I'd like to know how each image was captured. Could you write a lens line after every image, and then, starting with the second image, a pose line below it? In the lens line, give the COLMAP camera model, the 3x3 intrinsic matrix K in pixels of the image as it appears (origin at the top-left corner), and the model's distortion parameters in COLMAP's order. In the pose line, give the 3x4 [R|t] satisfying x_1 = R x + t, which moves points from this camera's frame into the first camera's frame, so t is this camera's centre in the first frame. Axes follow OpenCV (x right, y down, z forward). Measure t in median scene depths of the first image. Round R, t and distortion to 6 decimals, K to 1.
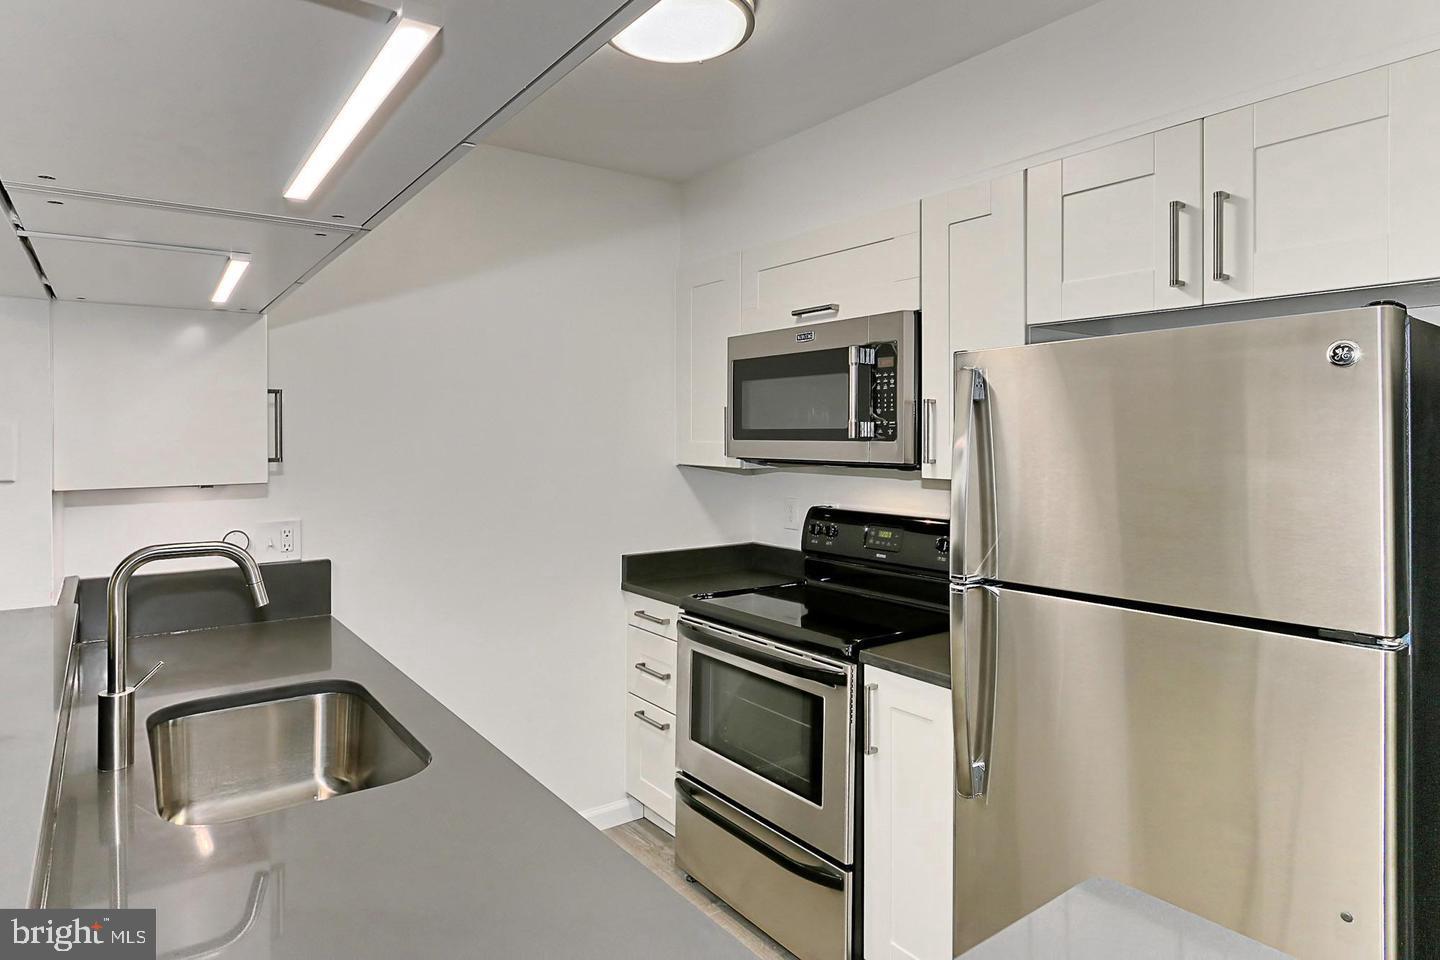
lens RADIAL K [[810.8, 0, 655.8], [0, 810.8, 434.9], [0, 0, 1]] dist [-0.028133, 0.014940]
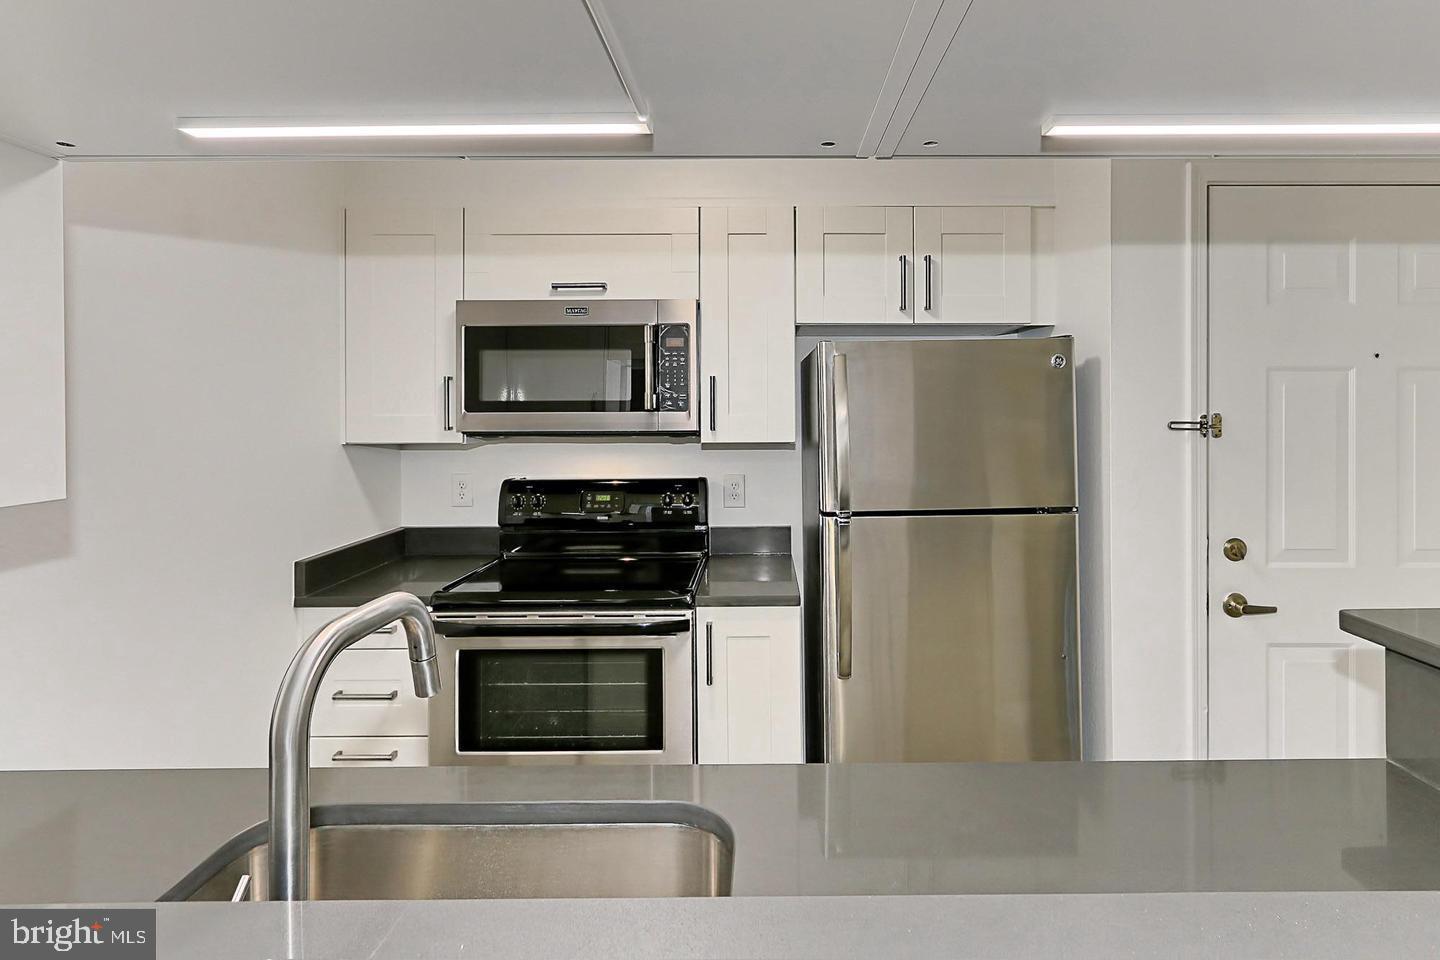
lens RADIAL K [[754.4, 0, 757.0], [0, 754.4, 405.4], [0, 0, 1]] dist [-0.003555, 0.000098]
pose [[0.553868, 0.000199, 0.832605, -0.523539], [0.004264, 0.999986, -0.003075, 0.002634], [-0.832594, 0.005254, 0.553859, 0.309070]]
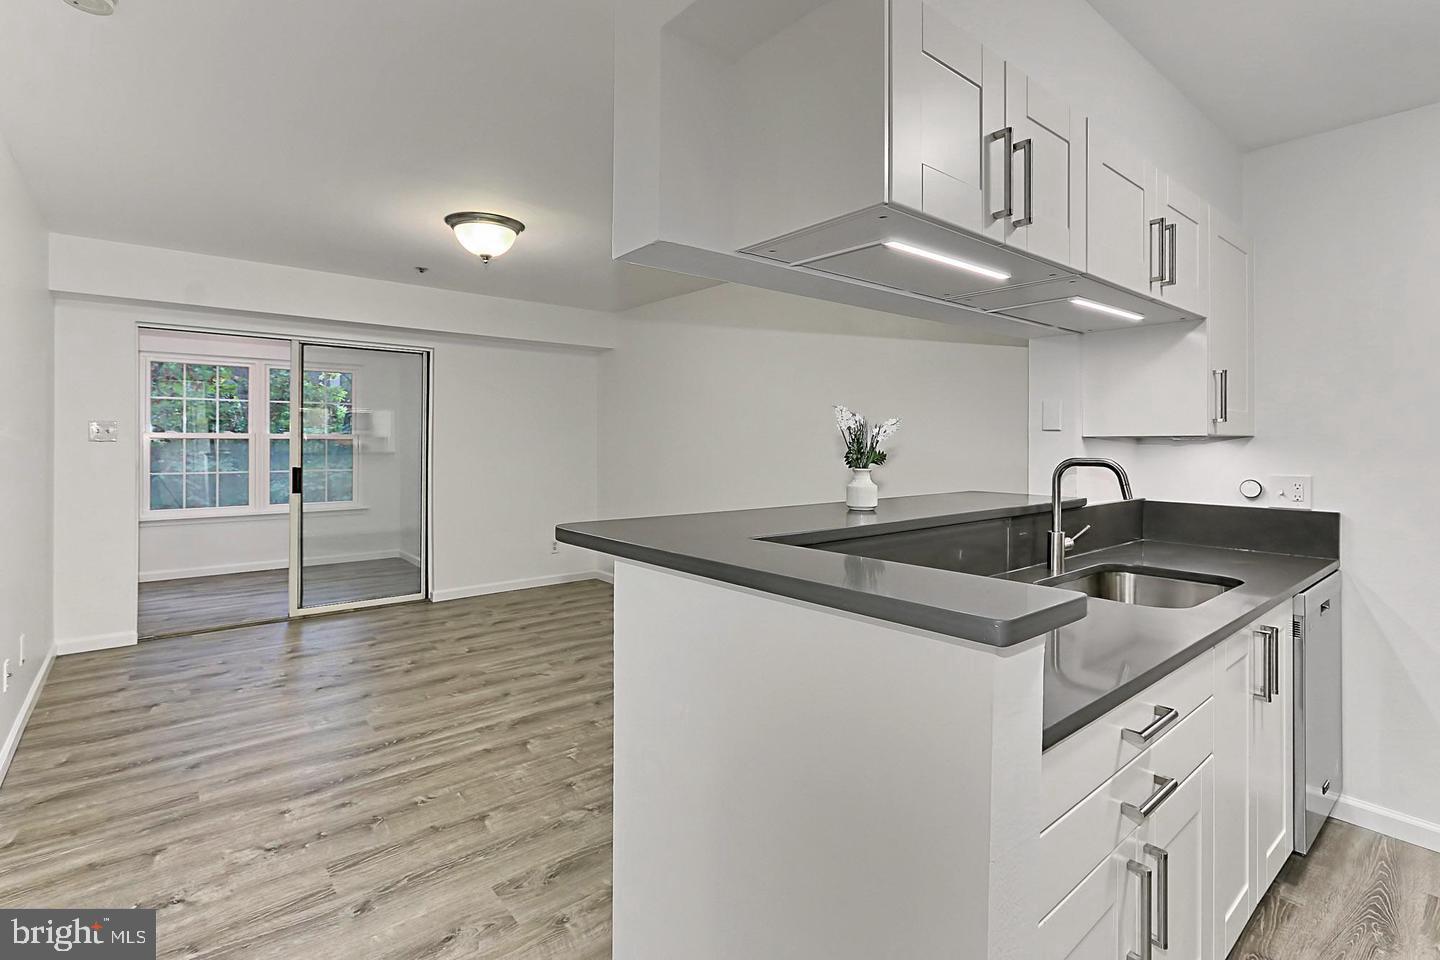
lens RADIAL K [[682.4, 0, 736.4], [0, 682.4, 439.9], [0, 0, 1]] dist [-0.000197, 0.001350]
pose [[0.116399, -0.000341, -0.993202, 0.514630], [-0.007375, 0.999972, -0.001208, 0.061438], [0.993175, 0.007466, 0.116394, 0.018990]]
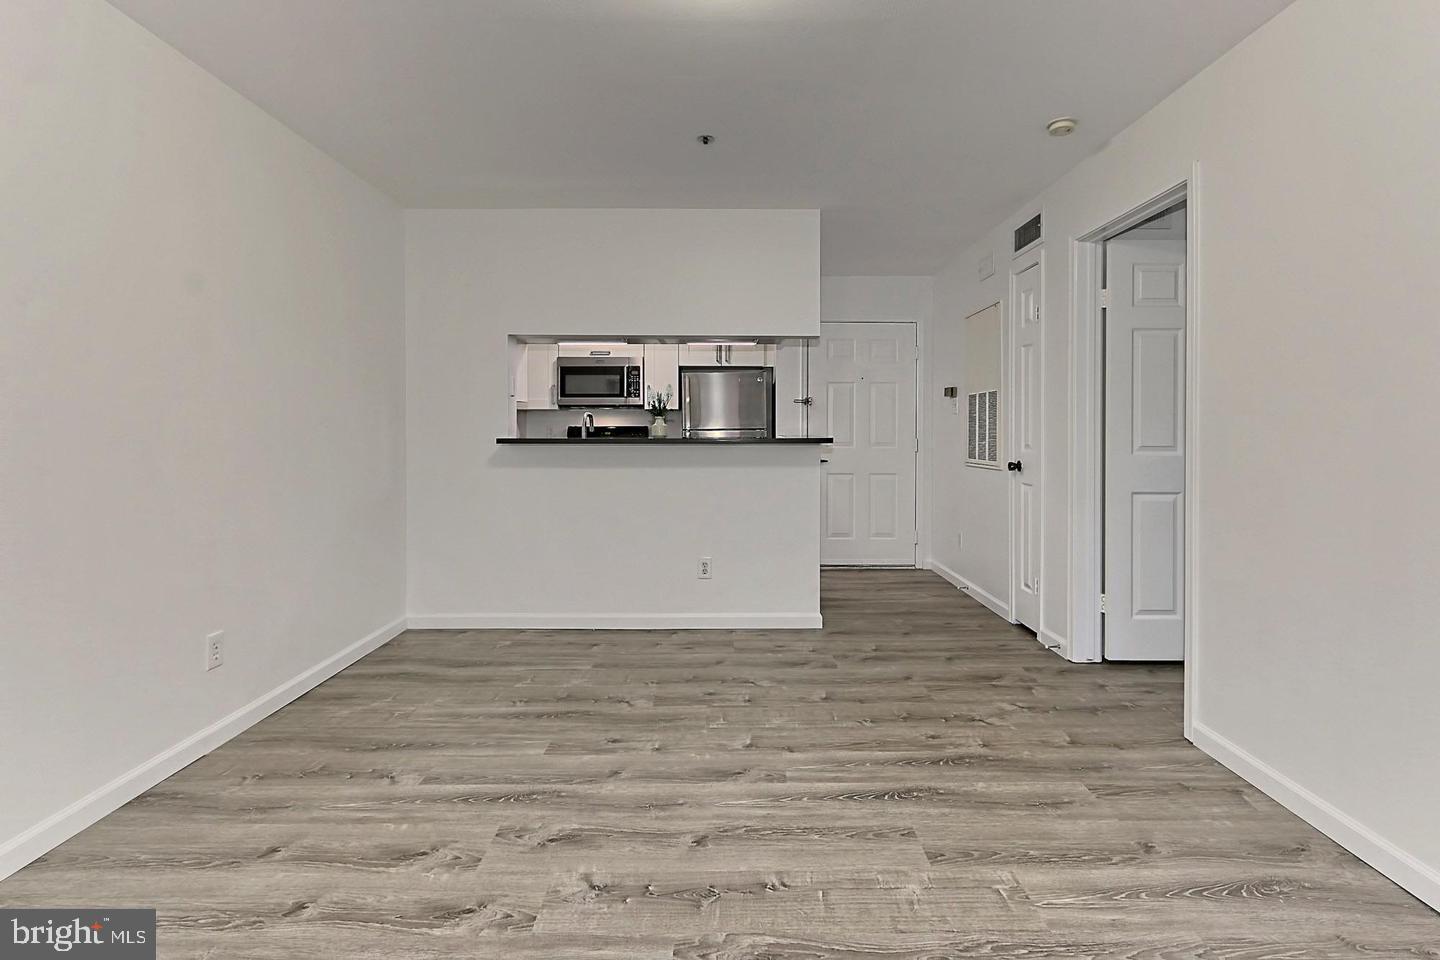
lens RADIAL K [[714.8, 0, 734.8], [0, 714.8, 435.5], [0, 0, 1]] dist [-0.001093, 0.001773]
pose [[0.543009, -0.008123, 0.839688, -1.826972], [-0.001404, 0.999943, 0.010581, 0.123565], [-0.839726, -0.006924, 0.542966, -0.841346]]
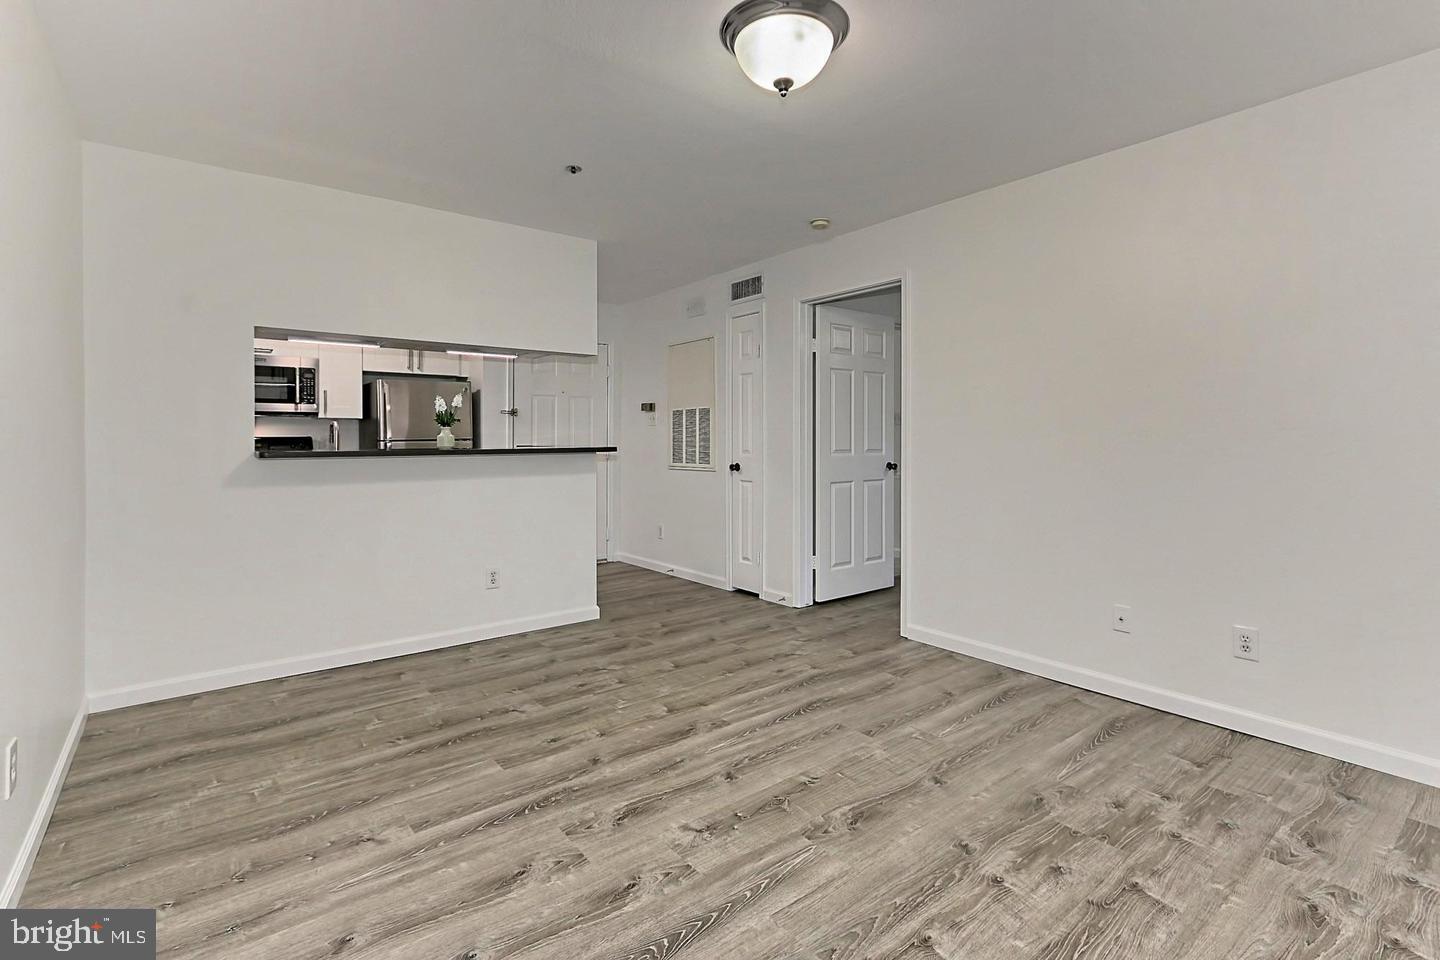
lens RADIAL K [[682.4, 0, 736.4], [0, 682.4, 439.9], [0, 0, 1]] dist [-0.000197, 0.001350]
pose [[-0.097827, -0.002269, 0.995201, -2.141056], [0.002068, 0.999995, 0.002483, 0.125205], [-0.995201, 0.002301, -0.097822, -0.227254]]
